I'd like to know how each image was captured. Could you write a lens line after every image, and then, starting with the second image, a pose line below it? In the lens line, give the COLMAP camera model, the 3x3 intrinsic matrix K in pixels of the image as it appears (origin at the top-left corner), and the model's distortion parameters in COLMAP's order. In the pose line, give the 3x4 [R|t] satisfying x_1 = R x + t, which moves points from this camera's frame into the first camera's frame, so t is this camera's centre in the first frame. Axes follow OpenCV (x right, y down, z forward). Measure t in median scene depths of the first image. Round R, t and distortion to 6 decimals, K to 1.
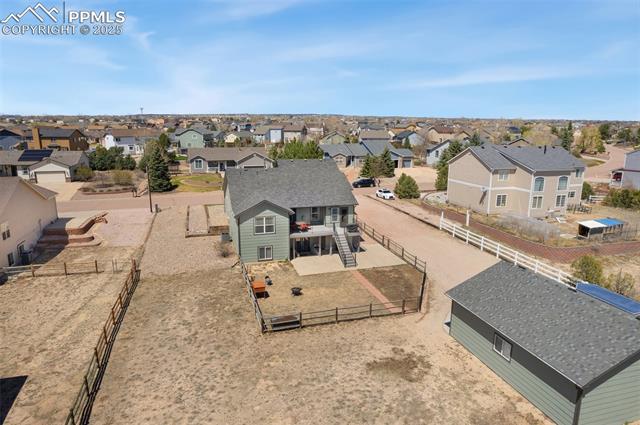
lens RADIAL K [[413.9, 0, 320.0], [0, 413.9, 212.5], [0, 0, 1]] dist [-0.070836, 0.064822]
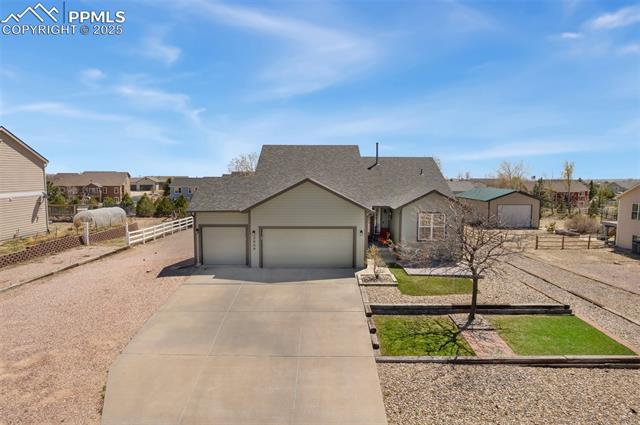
lens RADIAL K [[407.5, 0, 320.0], [0, 407.5, 212.5], [0, 0, 1]] dist [-0.067762, 0.060036]
pose [[-0.955970, -0.034285, 0.291453, -0.214357], [0.054386, 0.955250, 0.290758, -0.192148], [-0.288379, 0.293807, -0.911326, 1.449493]]
